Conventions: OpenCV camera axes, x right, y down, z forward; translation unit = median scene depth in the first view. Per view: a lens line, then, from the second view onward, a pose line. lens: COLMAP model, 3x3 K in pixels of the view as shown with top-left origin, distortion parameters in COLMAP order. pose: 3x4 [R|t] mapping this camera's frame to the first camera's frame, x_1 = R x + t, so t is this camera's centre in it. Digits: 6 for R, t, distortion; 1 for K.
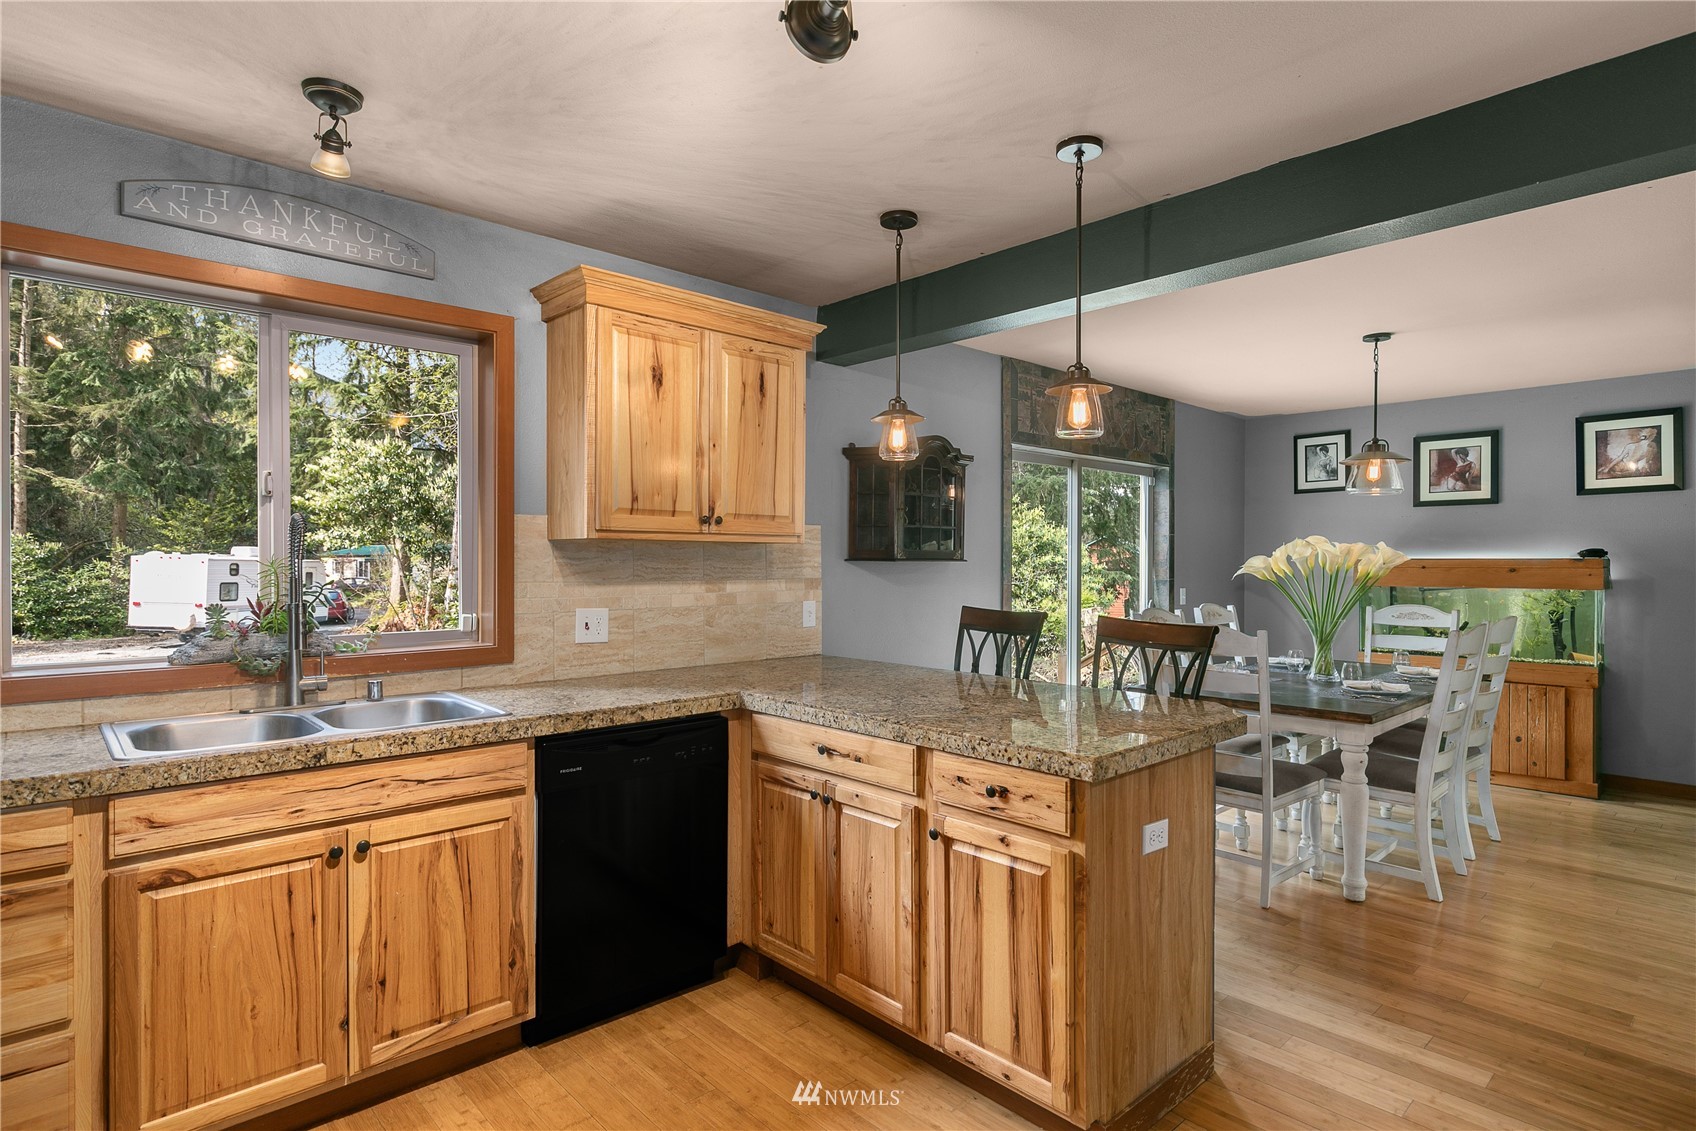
lens RADIAL K [[890.1, 0, 852.6], [0, 890.1, 563.8], [0, 0, 1]] dist [0.001900, 0.000110]
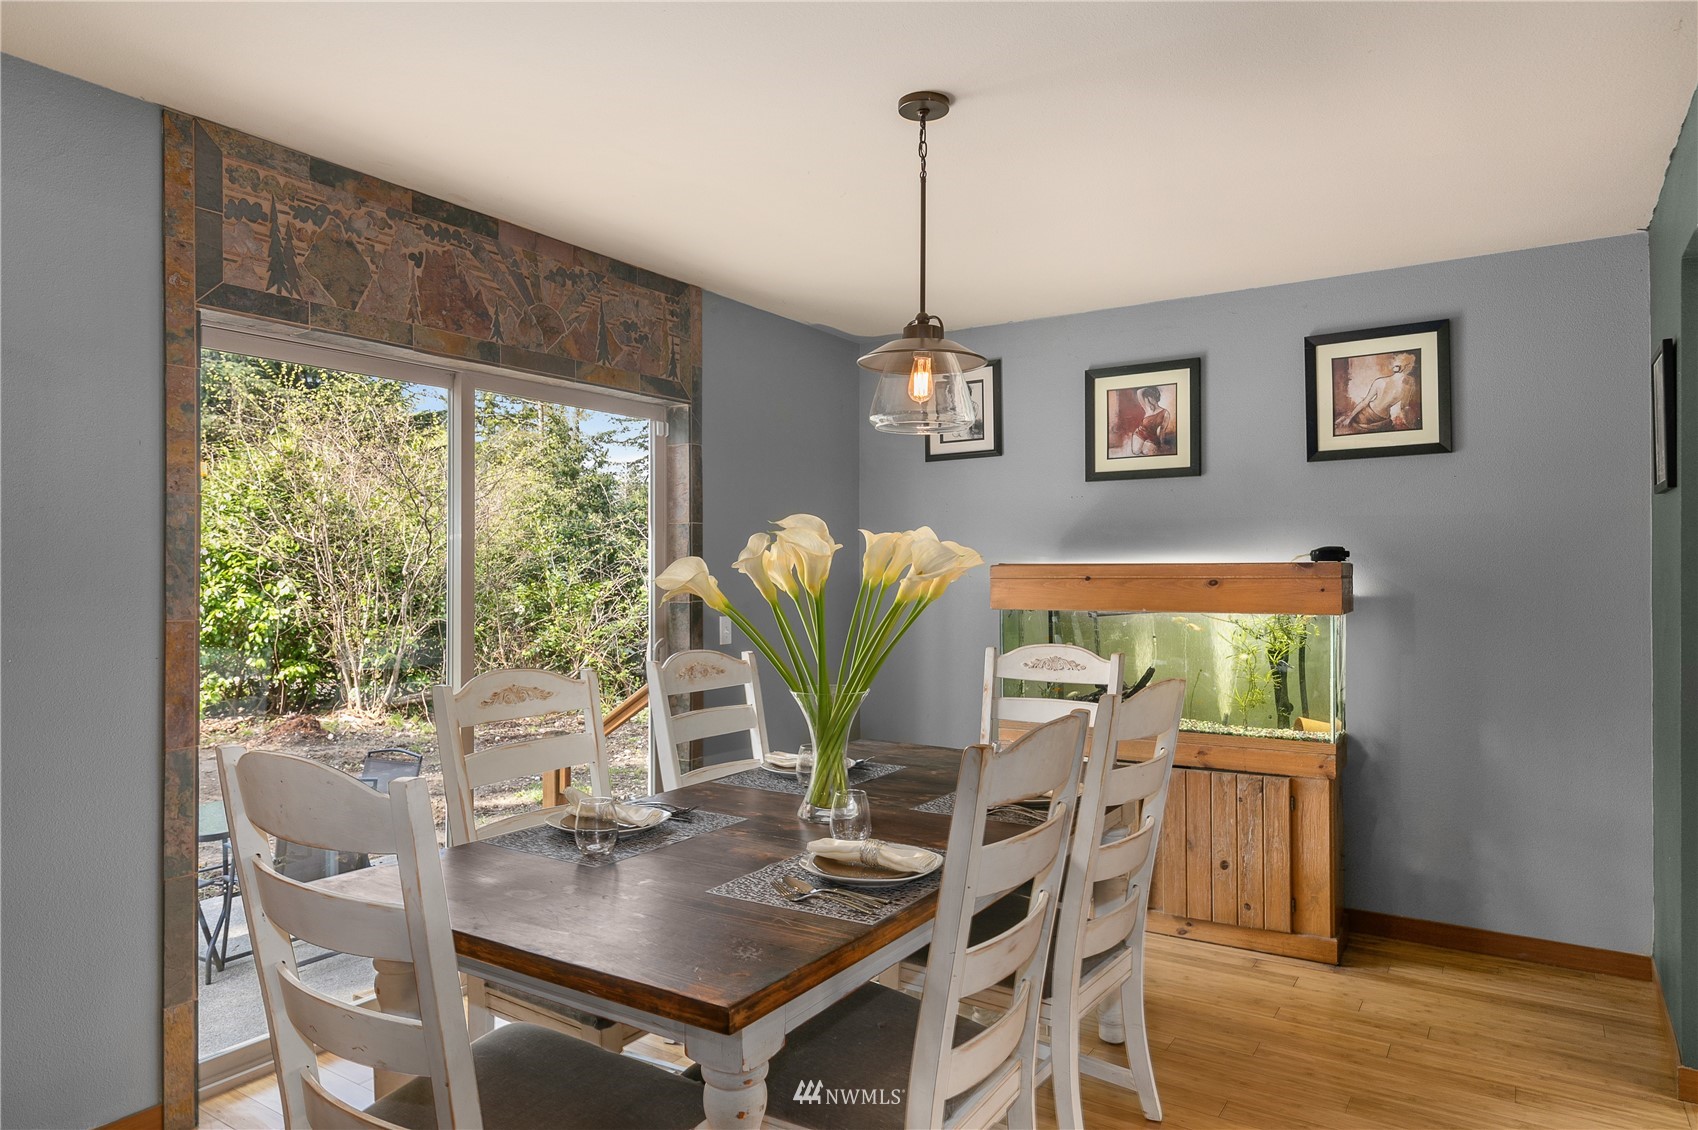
lens RADIAL K [[1047.2, 0, 842.9], [0, 1047.2, 565.7], [0, 0, 1]] dist [0.008334, -0.002579]
pose [[0.973052, -0.002749, 0.230568, 0.471409], [0.004907, 0.999949, -0.008788, 0.001189], [-0.230532, 0.009682, 0.973016, 0.521359]]
